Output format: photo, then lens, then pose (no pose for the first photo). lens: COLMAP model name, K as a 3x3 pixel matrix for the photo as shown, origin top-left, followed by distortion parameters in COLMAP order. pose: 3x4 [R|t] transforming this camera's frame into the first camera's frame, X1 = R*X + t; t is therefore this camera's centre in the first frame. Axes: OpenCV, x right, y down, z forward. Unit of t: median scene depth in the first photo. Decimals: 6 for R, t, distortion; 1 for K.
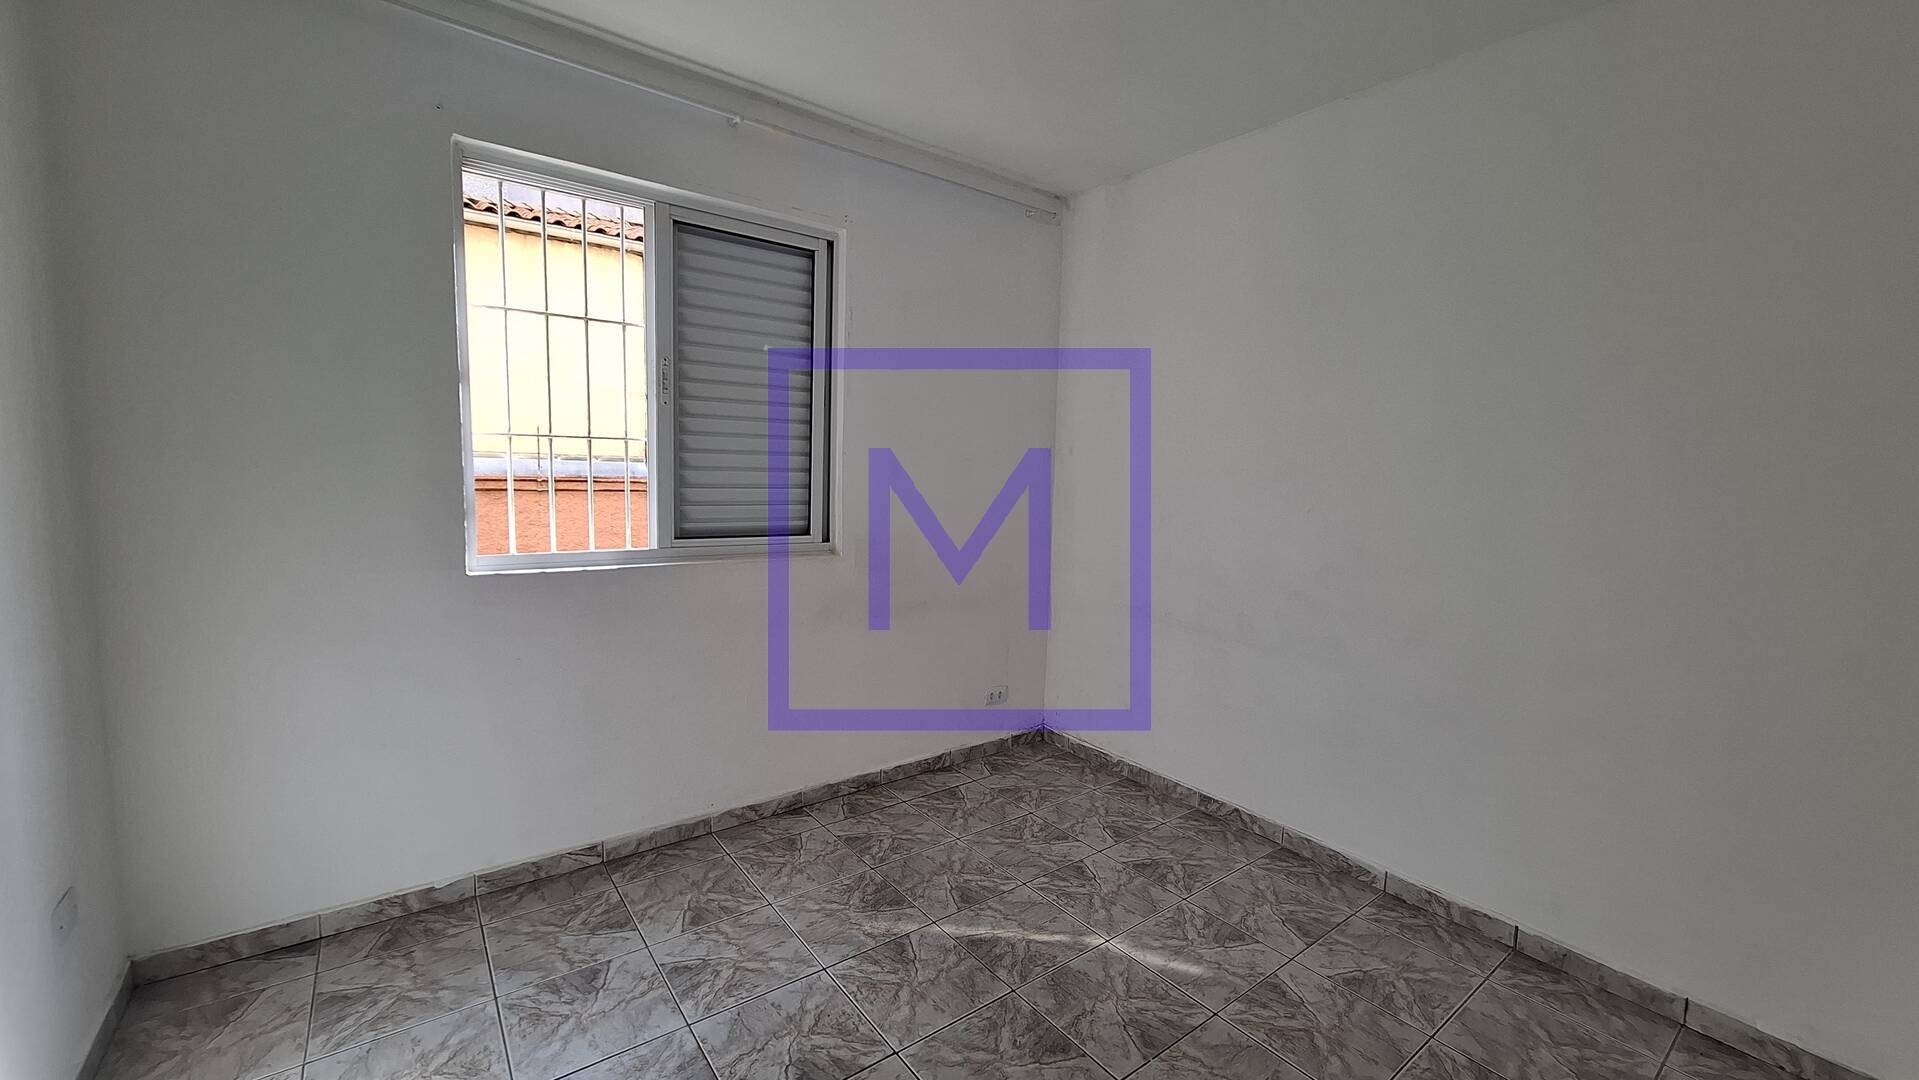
lens RADIAL K [[768.1, 0, 969.7], [0, 768.1, 543.1], [0, 0, 1]] dist [-0.003118, 0.002050]
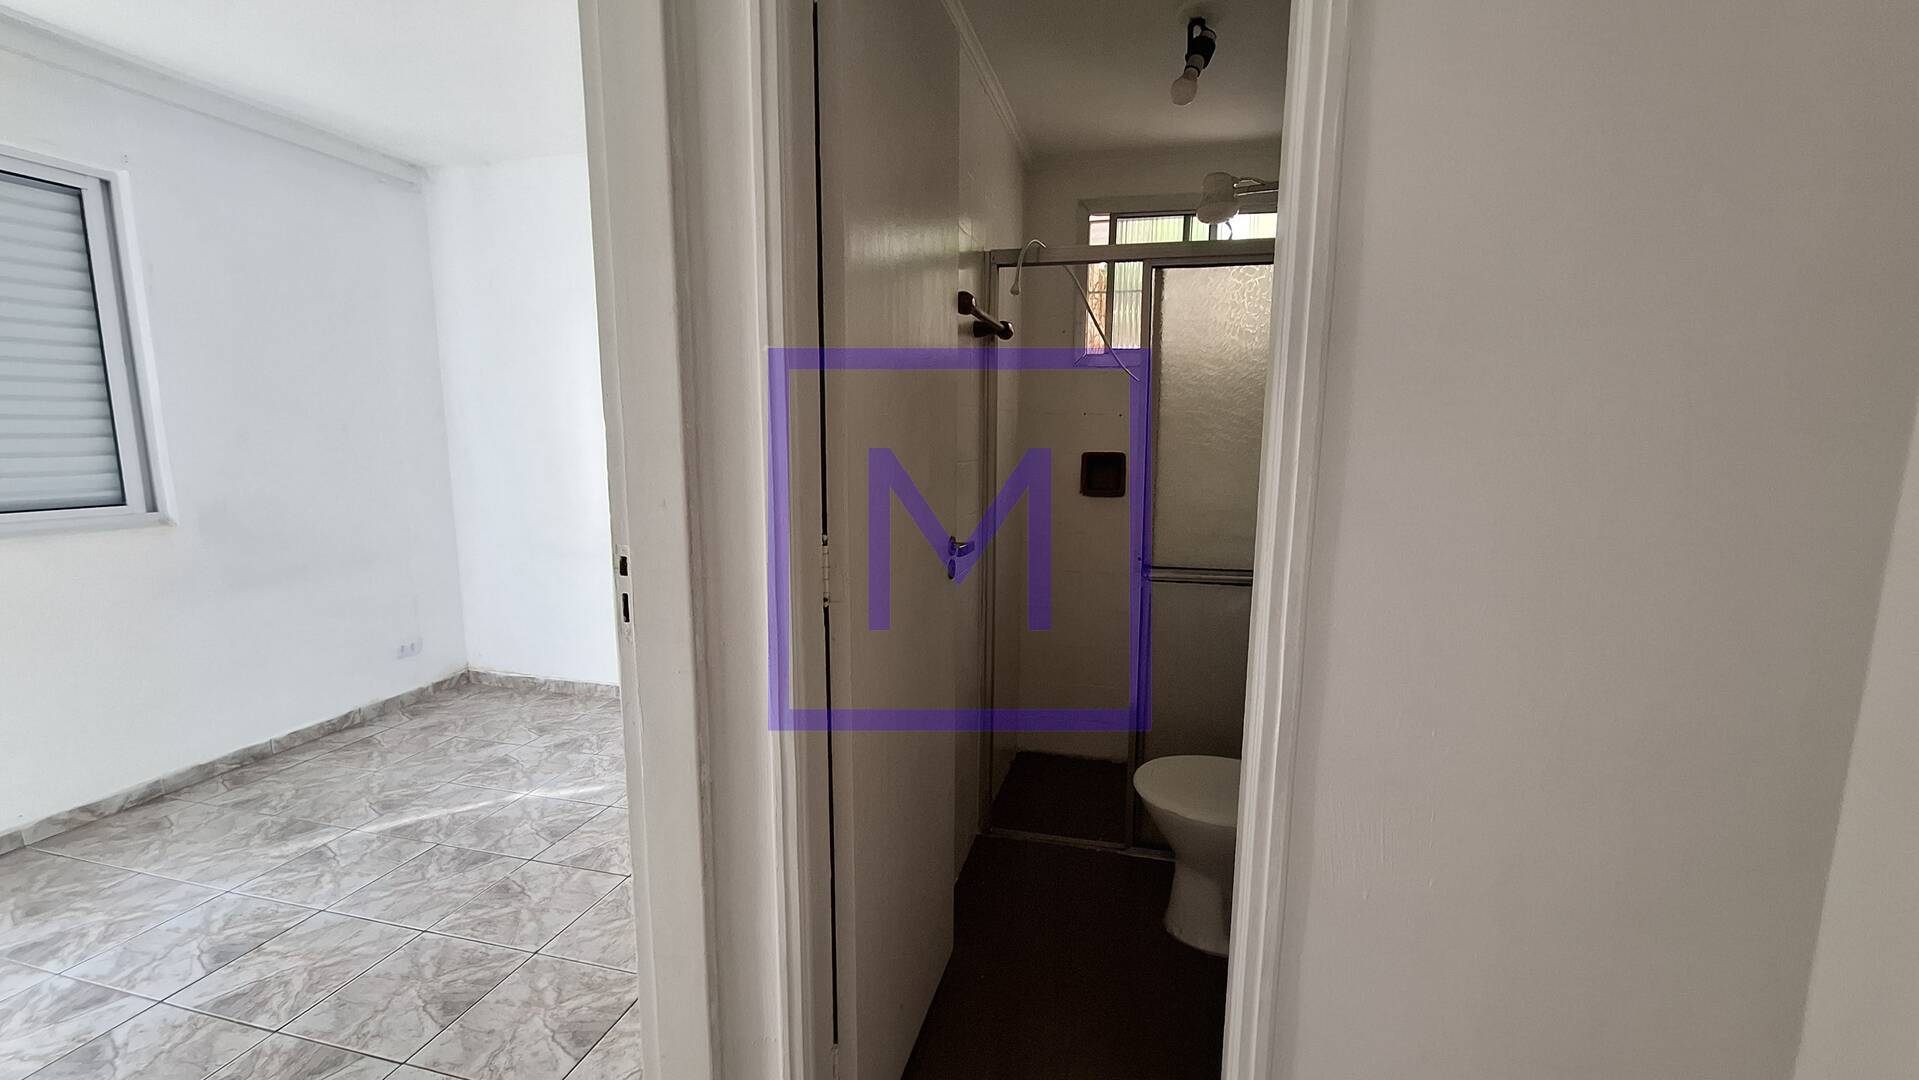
lens RADIAL K [[768.1, 0, 973.8], [0, 768.1, 541.3], [0, 0, 1]] dist [-0.003118, 0.002050]
pose [[0.785525, -0.112484, 0.608521, 0.026544], [0.080508, 0.993560, 0.079732, 0.044323], [-0.613571, -0.013641, 0.789522, -0.380617]]
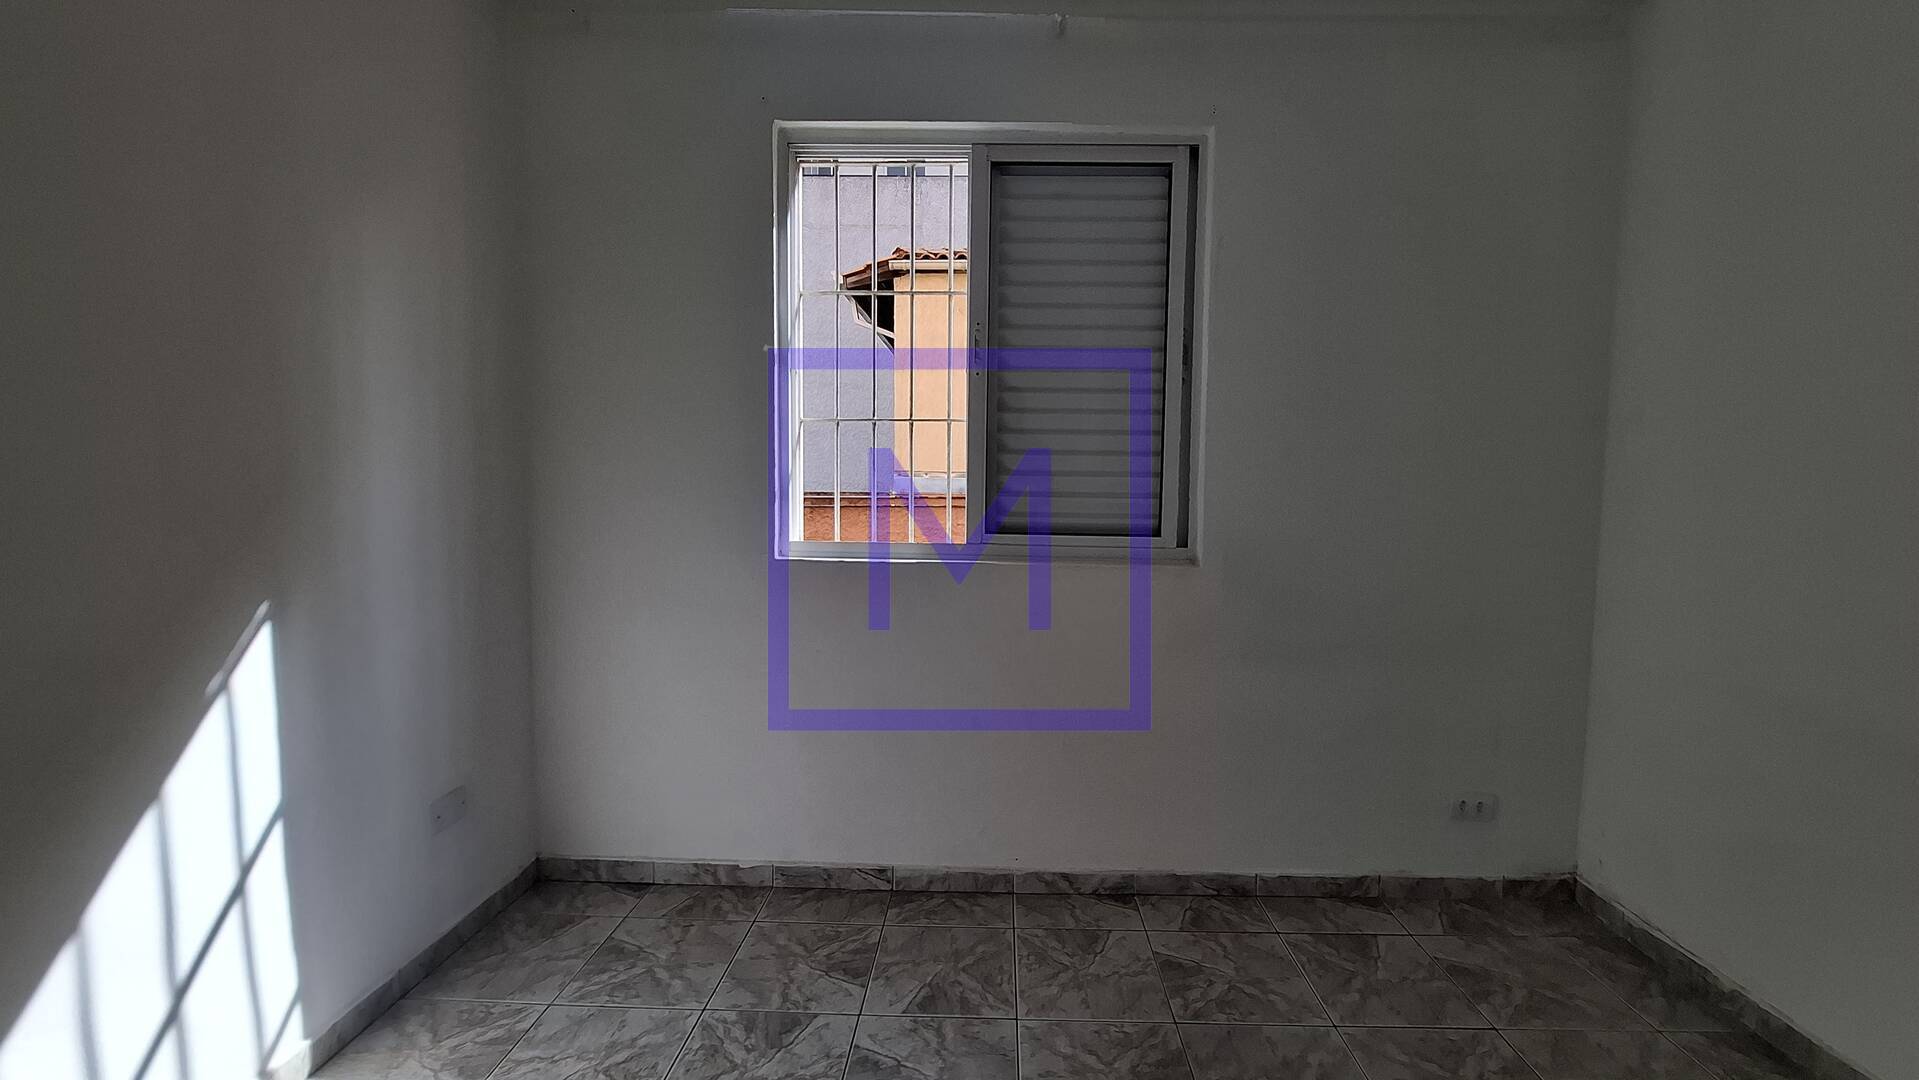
lens RADIAL K [[768.1, 0, 978.4], [0, 768.1, 539.6], [0, 0, 1]] dist [-0.003118, 0.002050]
pose [[0.777289, 0.023223, -0.628715, 0.145256], [-0.055404, 0.997963, -0.031634, 0.028414], [0.626699, 0.059422, 0.776992, 0.323139]]
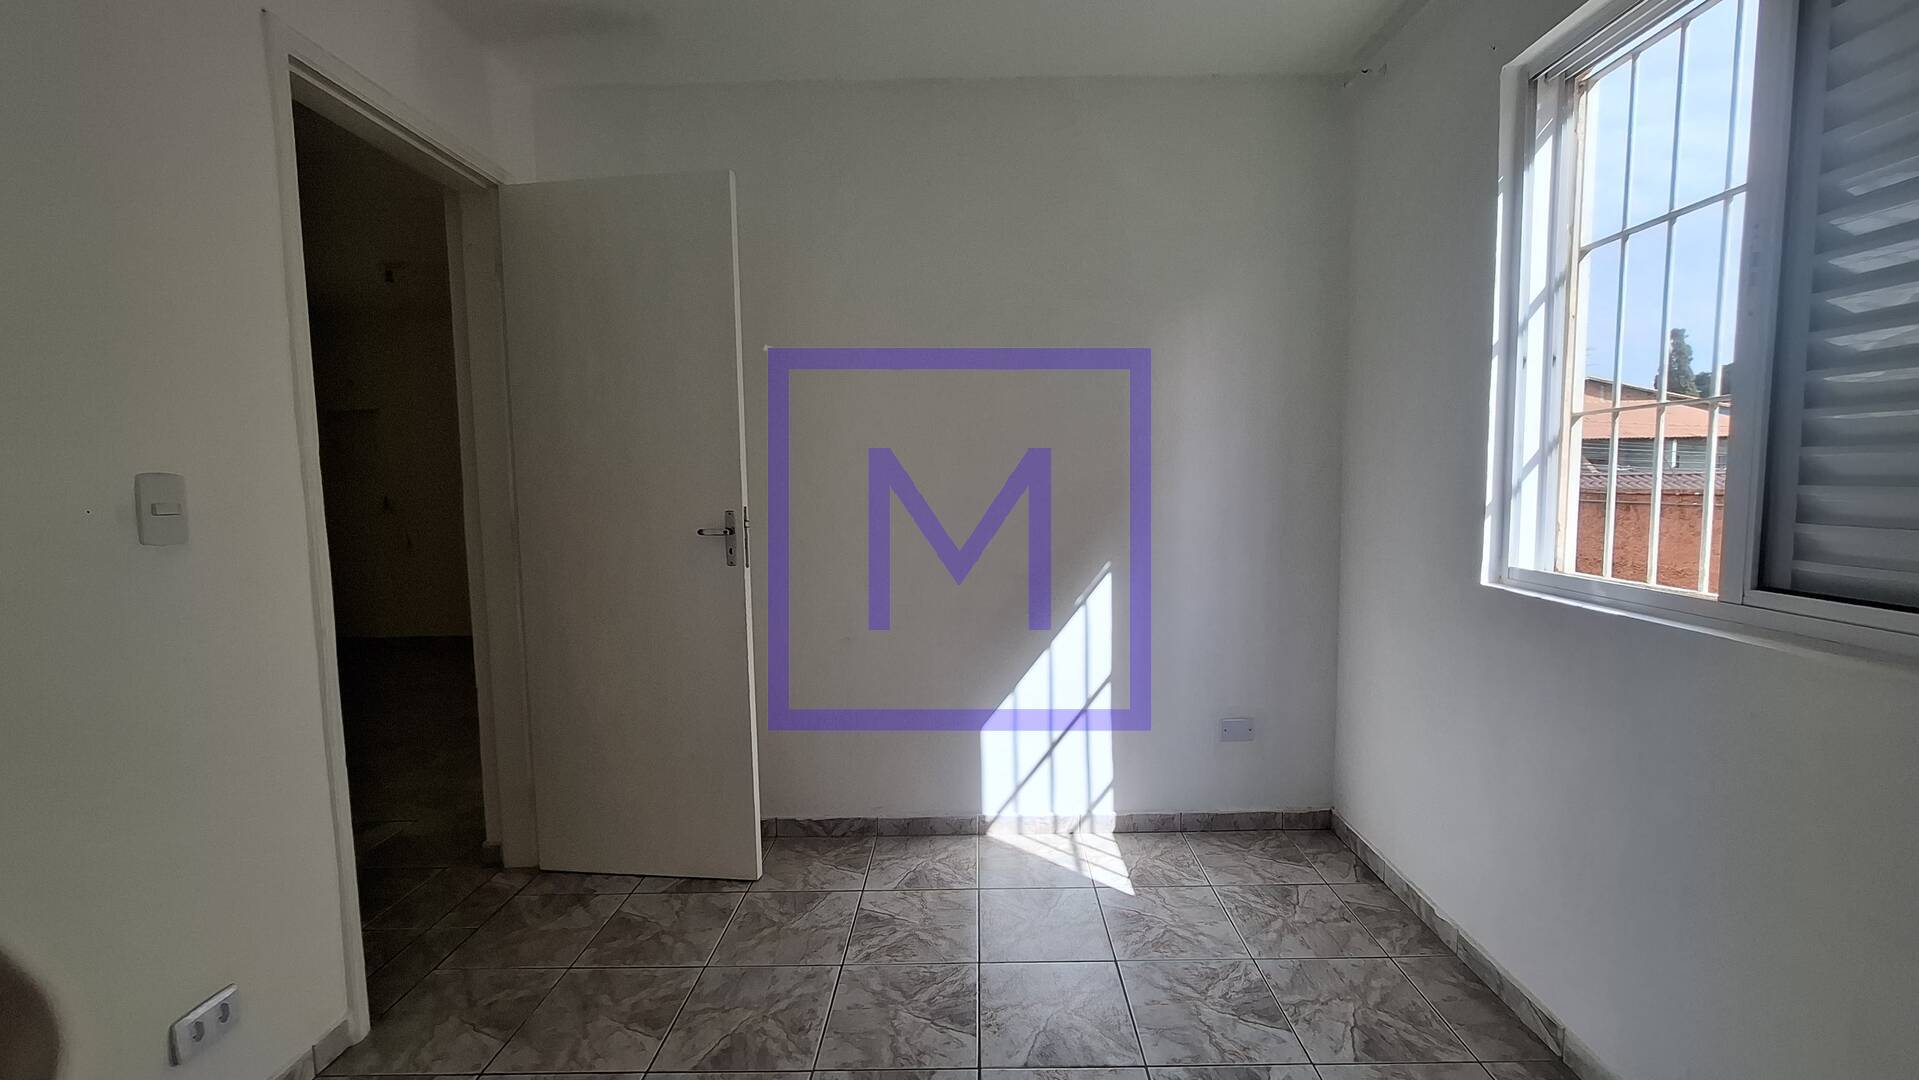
lens RADIAL K [[768.1, 0, 969.6], [0, 768.1, 534.7], [0, 0, 1]] dist [-0.003118, 0.002050]
pose [[-0.613138, 0.040026, -0.788961, 0.305144], [-0.086506, 0.989308, 0.117418, -0.052893], [0.785225, 0.140244, -0.603119, 0.884300]]
